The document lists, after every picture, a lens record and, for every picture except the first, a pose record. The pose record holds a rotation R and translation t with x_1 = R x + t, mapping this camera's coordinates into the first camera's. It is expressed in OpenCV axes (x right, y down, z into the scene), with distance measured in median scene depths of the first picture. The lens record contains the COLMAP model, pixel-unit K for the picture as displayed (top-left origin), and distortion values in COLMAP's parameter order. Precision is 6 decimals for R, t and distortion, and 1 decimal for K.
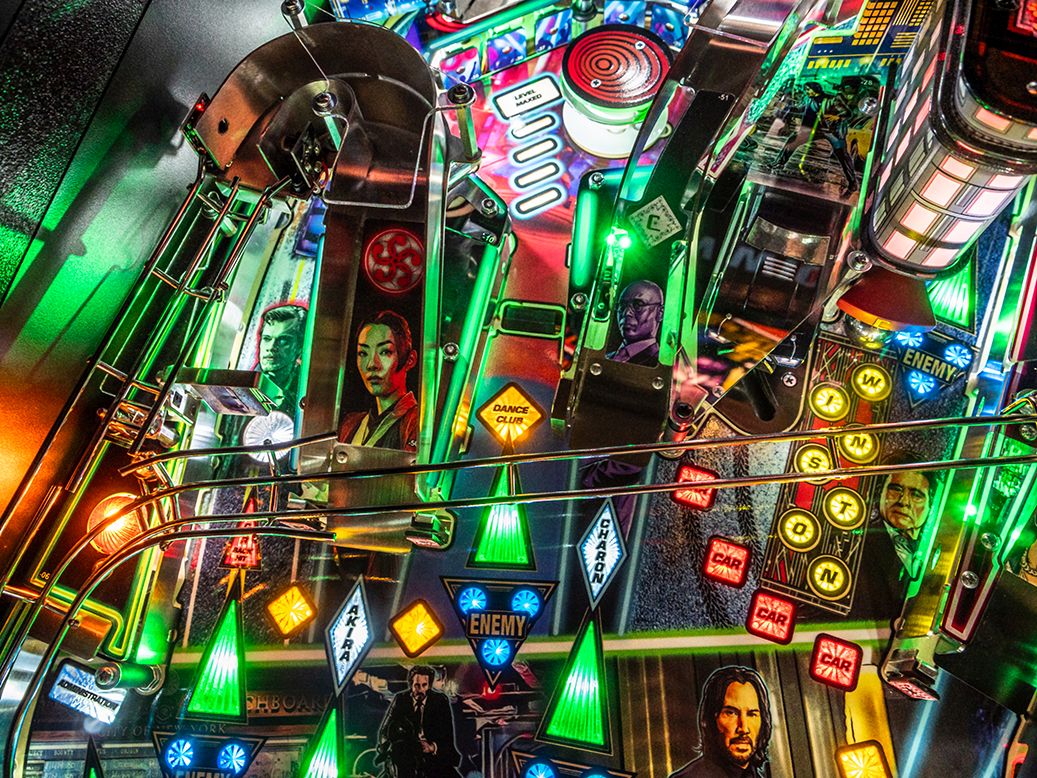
lens RADIAL K [[748.2, 0, 520.7], [0, 748.2, 378.2], [0, 0, 1]] dist [-0.055271, 0.016422]
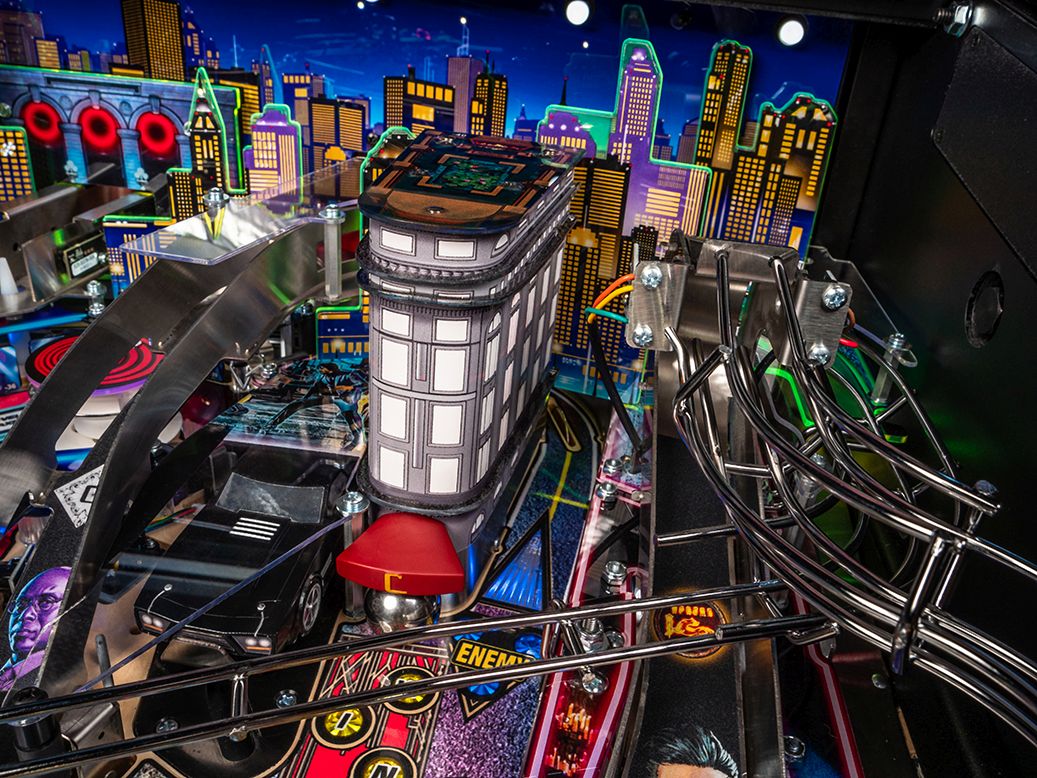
lens RADIAL K [[843.3, 0, 517.9], [0, 843.3, 389.4], [0, 0, 1]] dist [-0.010252, -0.003147]
pose [[0.963044, 0.021829, 0.268459, 0.367886], [0.153707, 0.773938, -0.614324, 0.287708], [-0.221181, 0.632885, 0.741981, 0.243301]]
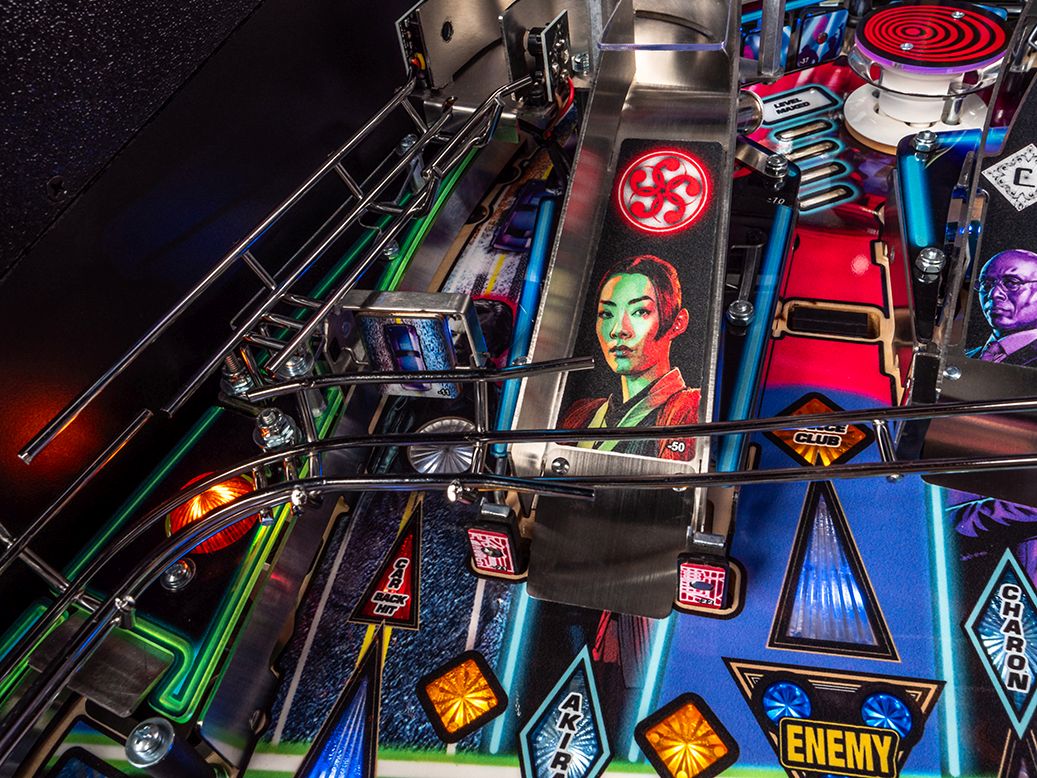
lens RADIAL K [[843.3, 0, 519.6], [0, 843.3, 383.5], [0, 0, 1]] dist [-0.010252, -0.003147]
pose [[0.990515, 0.050420, -0.127821, -0.186490], [-0.091129, 0.937277, -0.336464, 0.291340], [0.102839, 0.344920, 0.932981, 0.289771]]
